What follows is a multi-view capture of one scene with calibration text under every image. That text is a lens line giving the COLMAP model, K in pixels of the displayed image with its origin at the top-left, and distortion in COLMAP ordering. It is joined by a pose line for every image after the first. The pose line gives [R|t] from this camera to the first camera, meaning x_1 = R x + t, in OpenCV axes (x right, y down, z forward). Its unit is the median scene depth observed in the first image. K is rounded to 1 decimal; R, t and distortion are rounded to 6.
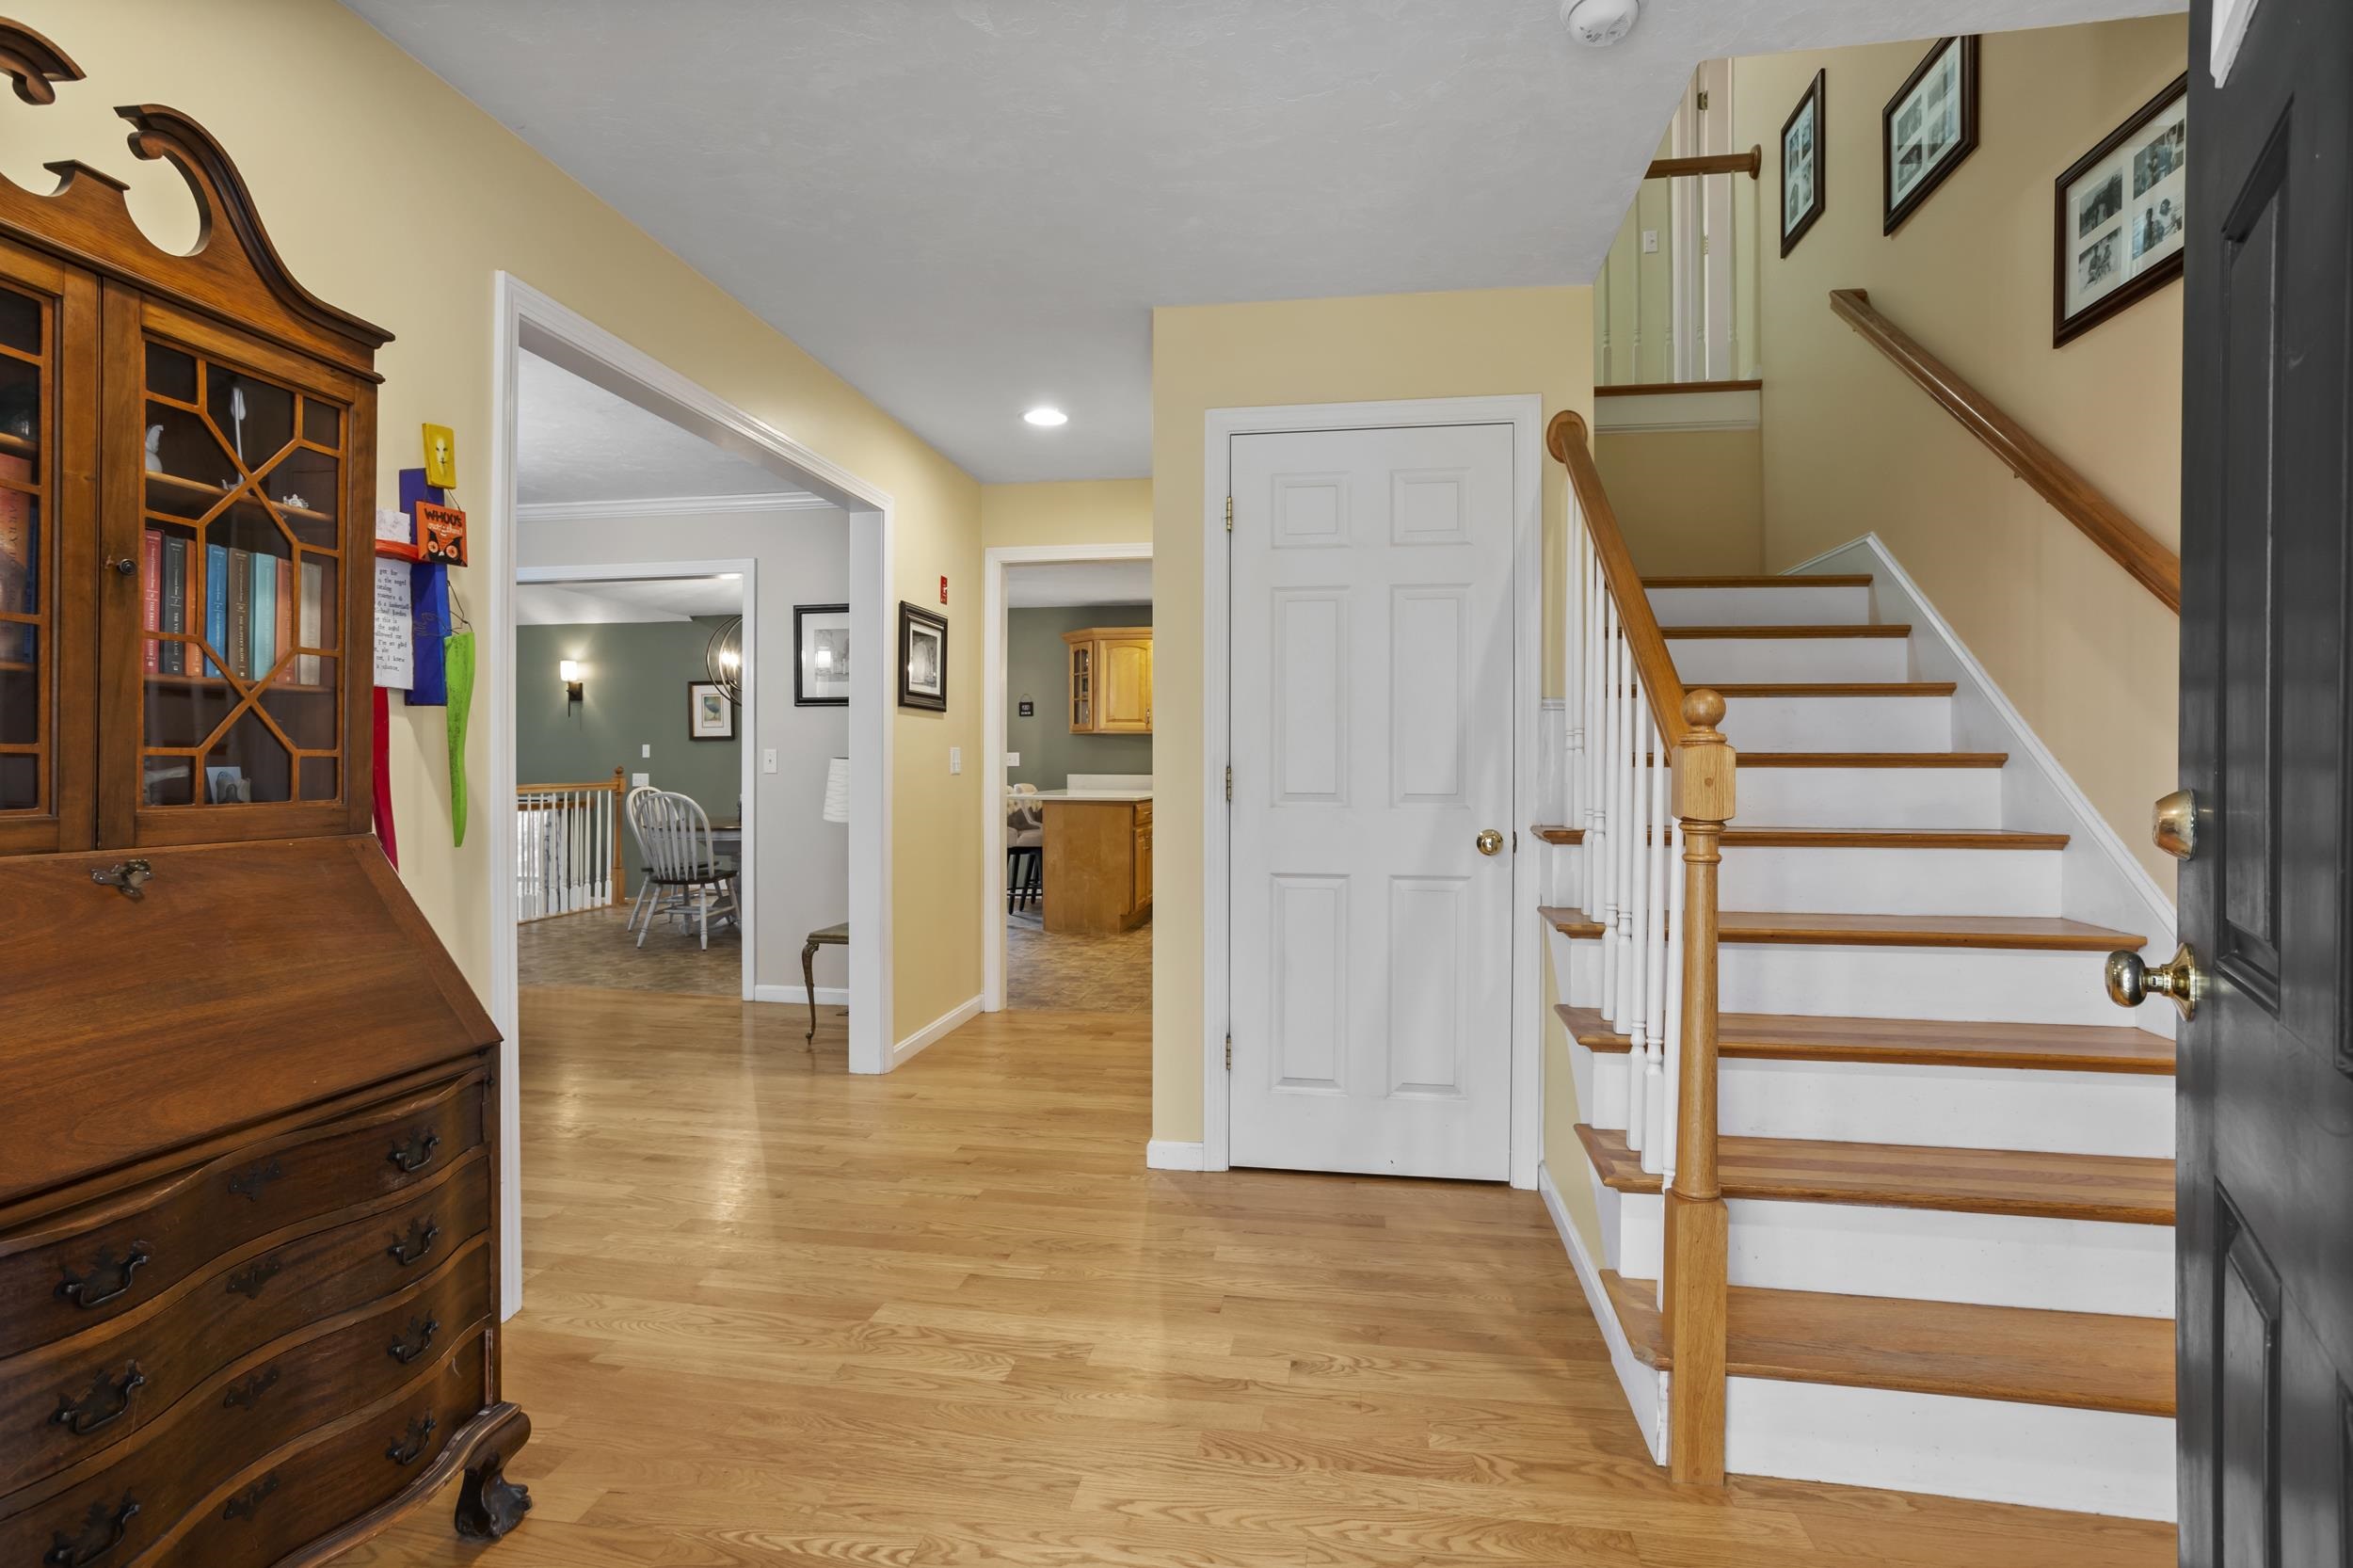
lens RADIAL K [[1135.6, 0, 1181.4], [0, 1135.6, 769.6], [0, 0, 1]] dist [0.003968, 0.001614]
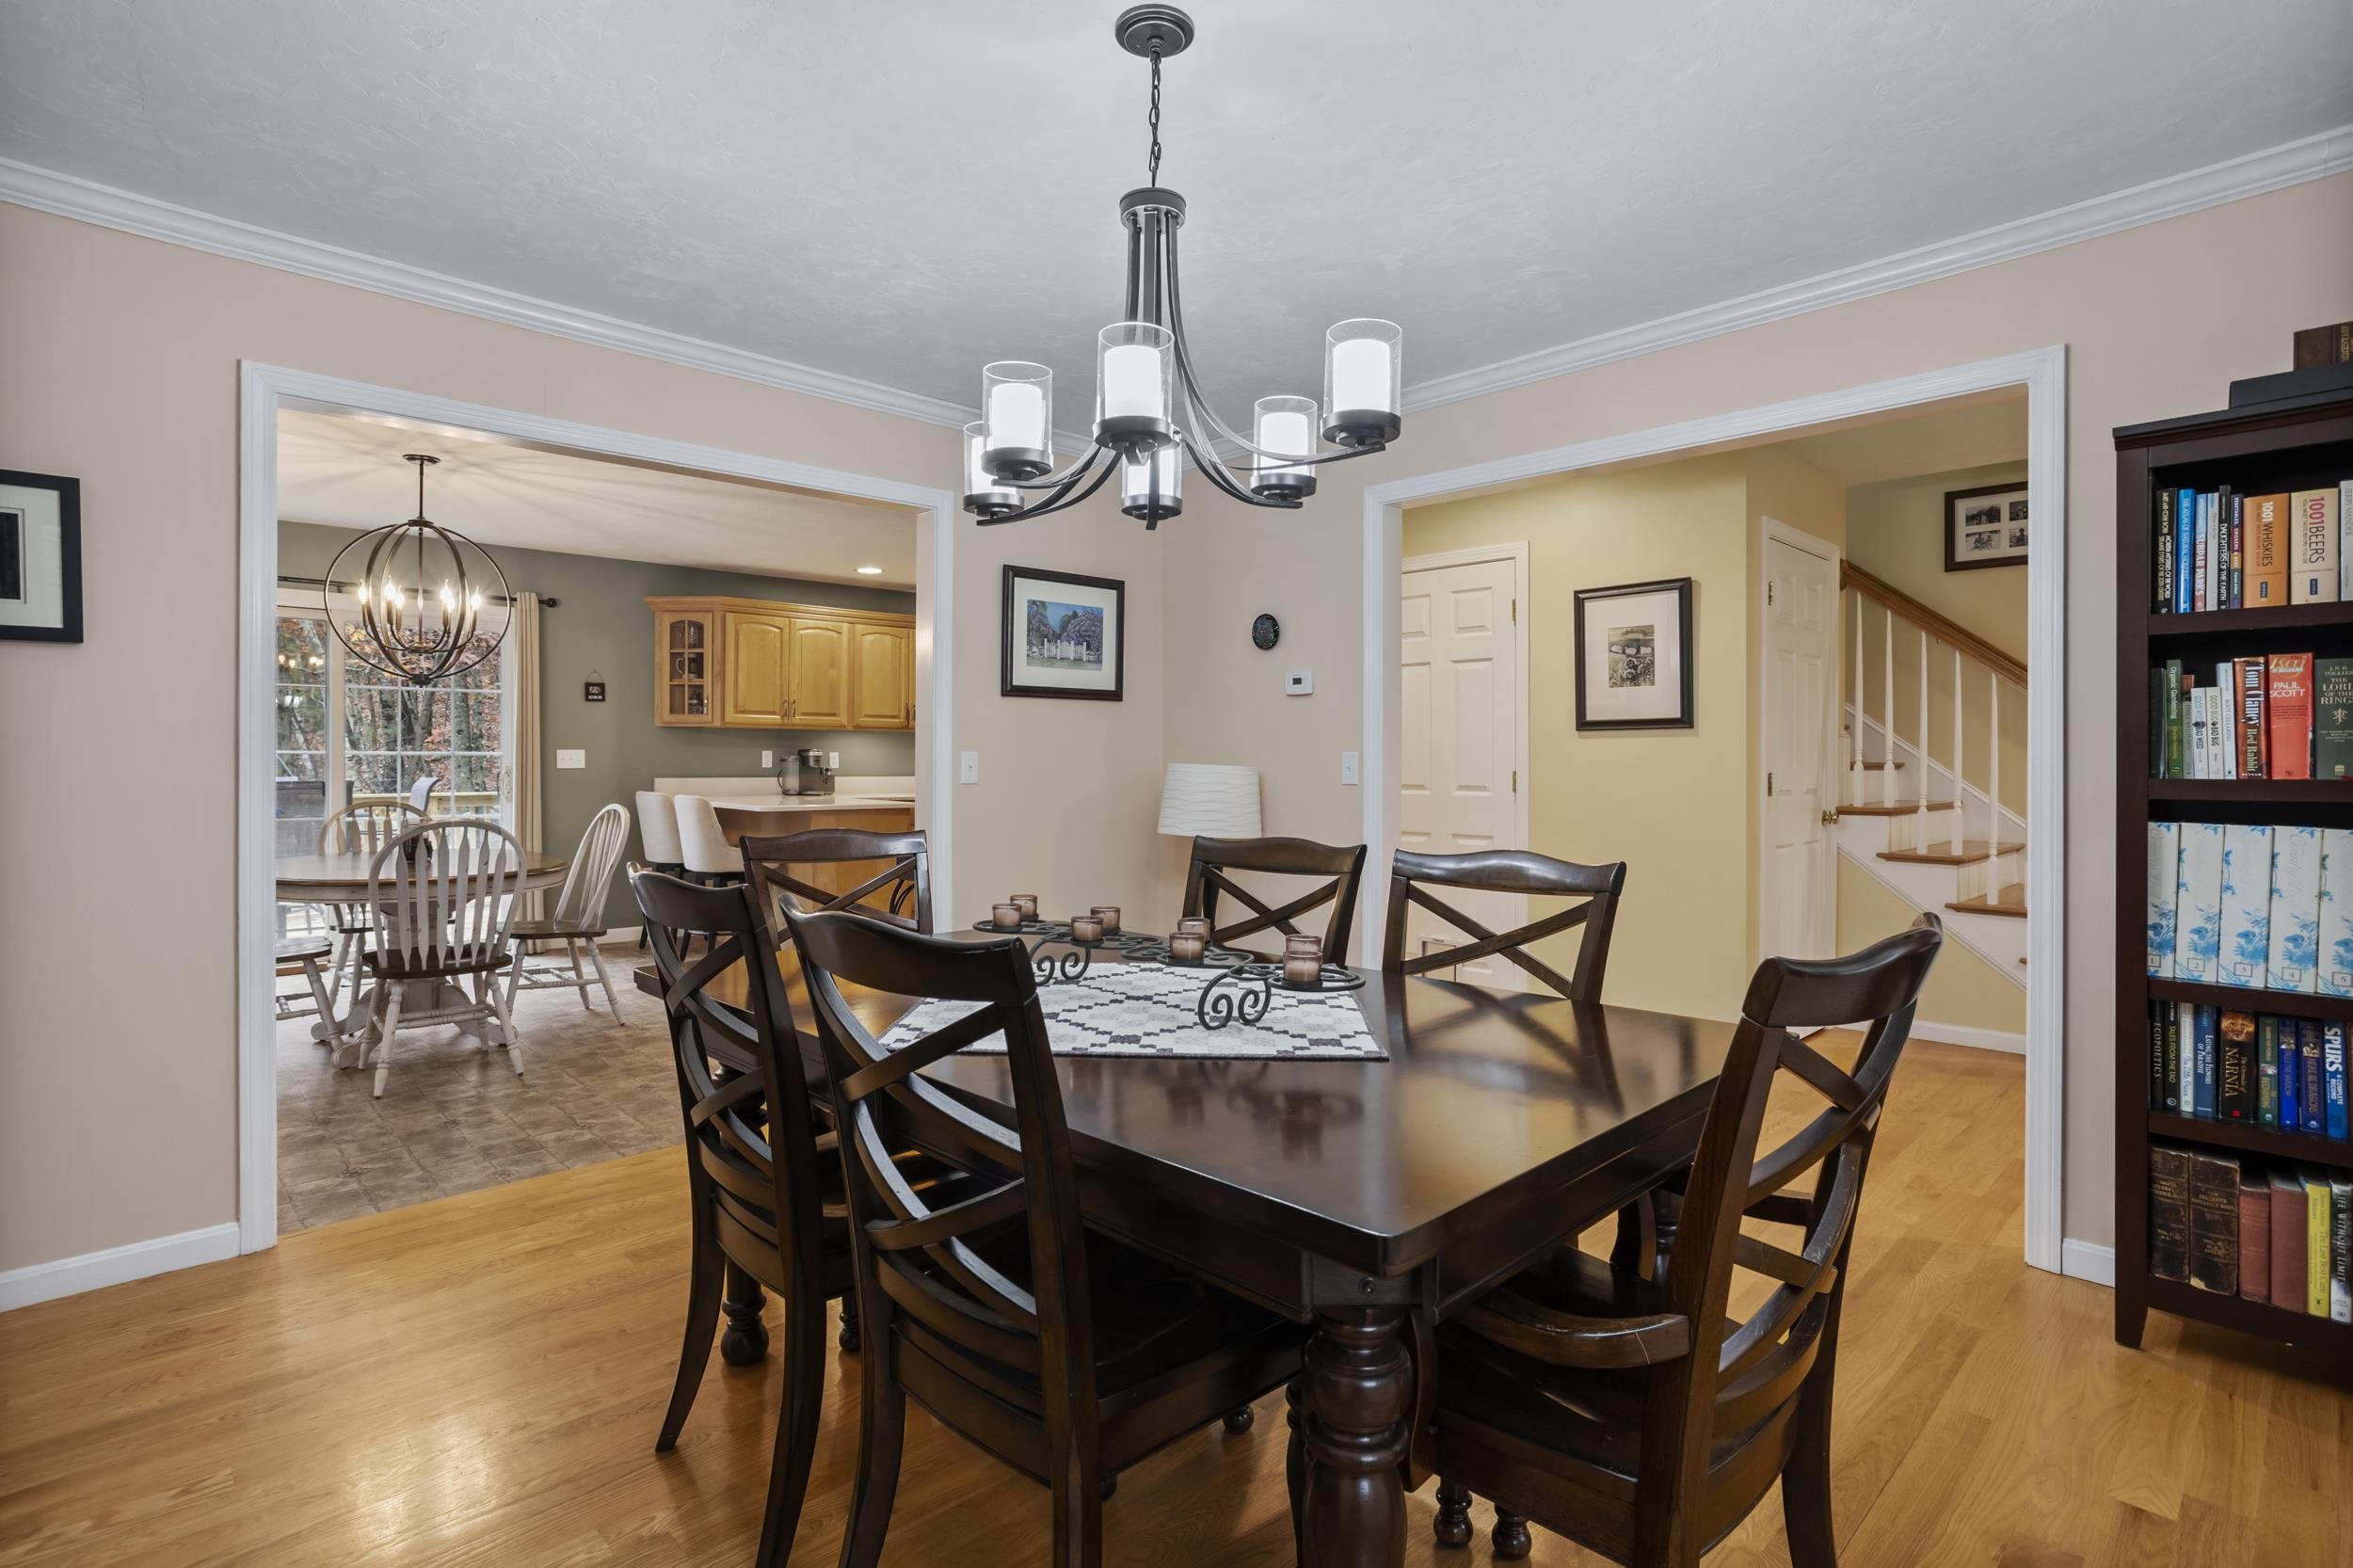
lens RADIAL K [[1135.6, 0, 1181.4], [0, 1135.6, 769.6], [0, 0, 1]] dist [0.003968, 0.001614]
pose [[0.593302, -0.005796, 0.804959, -0.622028], [0.002343, 0.999982, 0.005472, -0.007119], [-0.804977, -0.001360, 0.593305, 0.311743]]
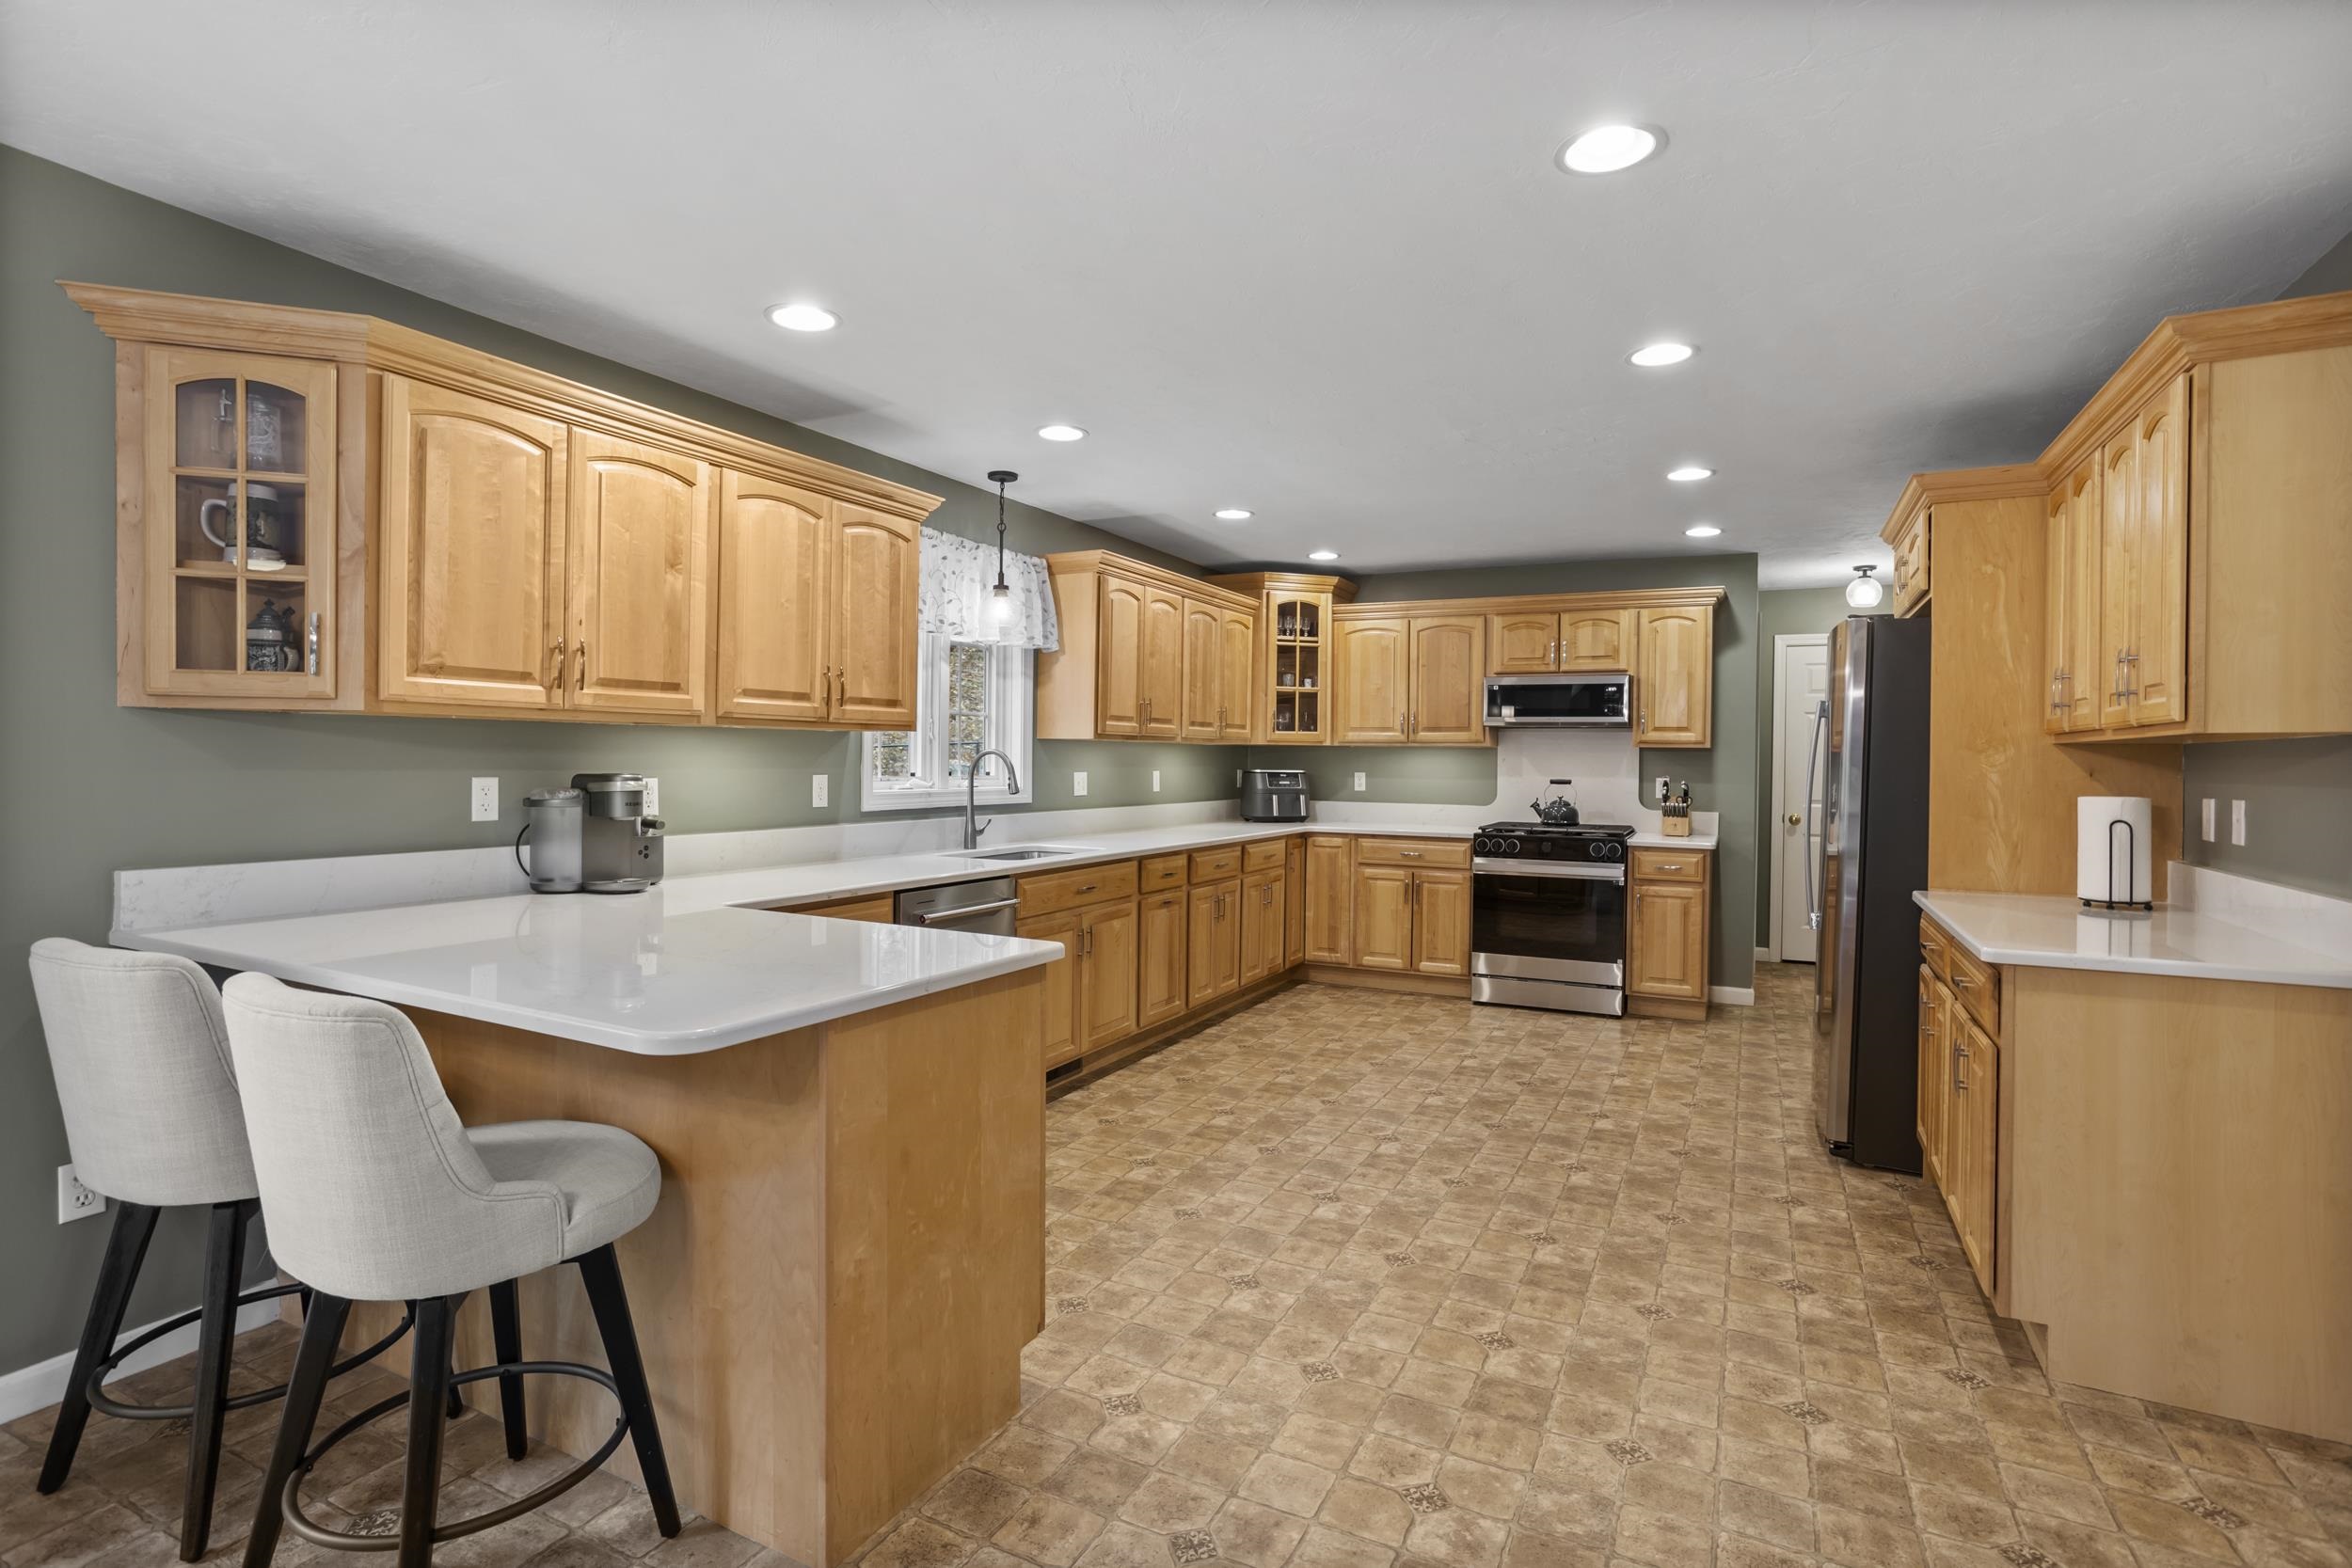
lens RADIAL K [[1135.0, 0, 1180.9], [0, 1135.0, 769.6], [0, 0, 1]] dist [0.003968, 0.001614]
pose [[0.307050, -0.007196, 0.951666, -0.319259], [-0.001679, 0.999966, 0.008103, -0.025539], [-0.951692, -0.004086, 0.307027, 0.869265]]
